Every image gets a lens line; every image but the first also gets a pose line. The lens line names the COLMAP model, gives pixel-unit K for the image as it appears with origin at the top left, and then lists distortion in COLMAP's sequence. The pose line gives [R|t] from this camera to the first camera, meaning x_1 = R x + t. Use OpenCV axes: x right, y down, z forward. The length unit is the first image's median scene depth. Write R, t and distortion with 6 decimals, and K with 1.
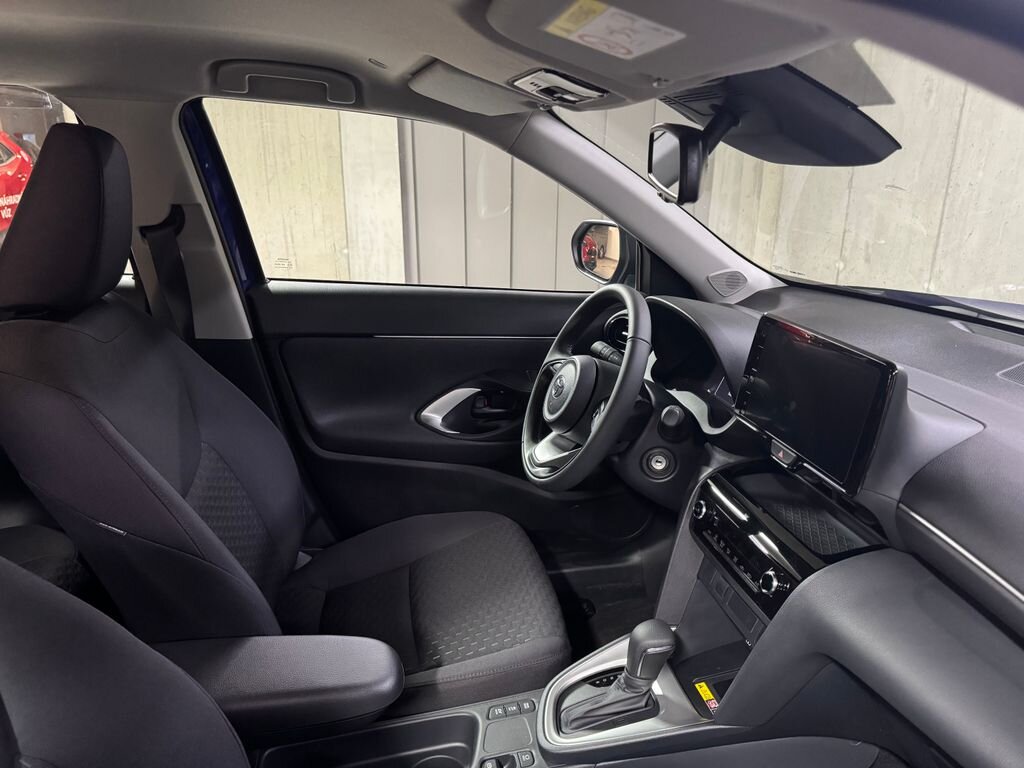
lens RADIAL K [[728.8, 0, 513.4], [0, 728.8, 385.1], [0, 0, 1]] dist [0.010458, -0.025896]
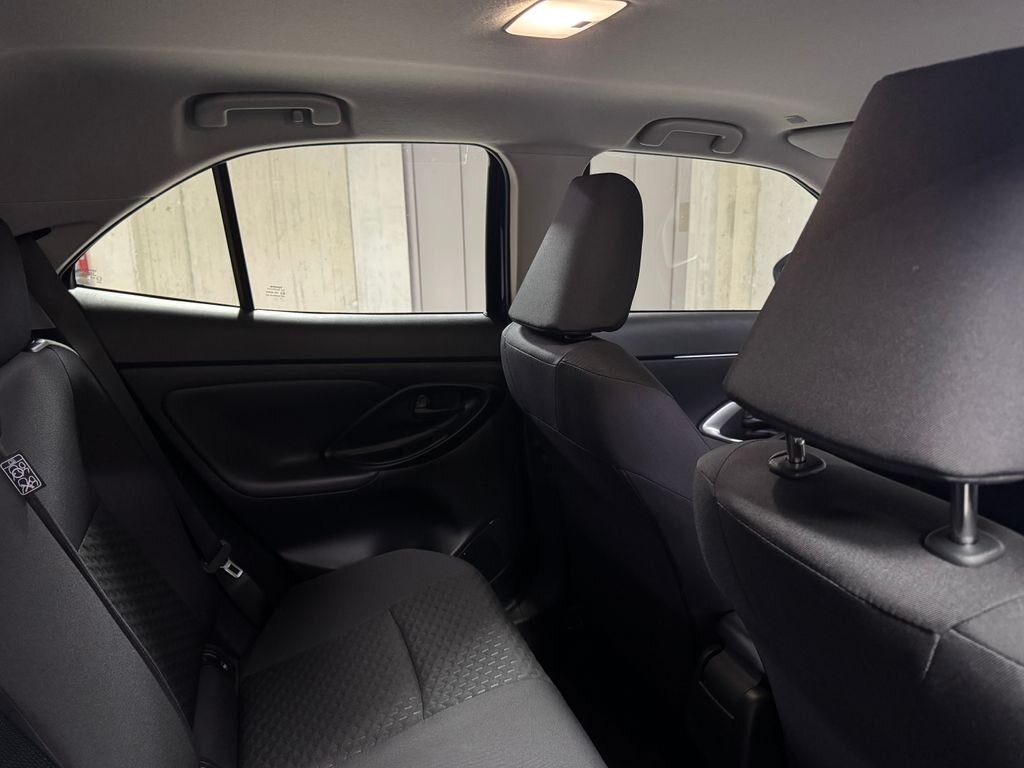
lens RADIAL K [[728.8, 0, 511.2], [0, 728.8, 385.4], [0, 0, 1]] dist [0.010458, -0.025896]
pose [[0.988776, -0.065436, 0.134310, -0.165269], [0.074155, 0.995381, -0.060972, 0.006633], [-0.129700, 0.070248, 0.989062, -0.018182]]
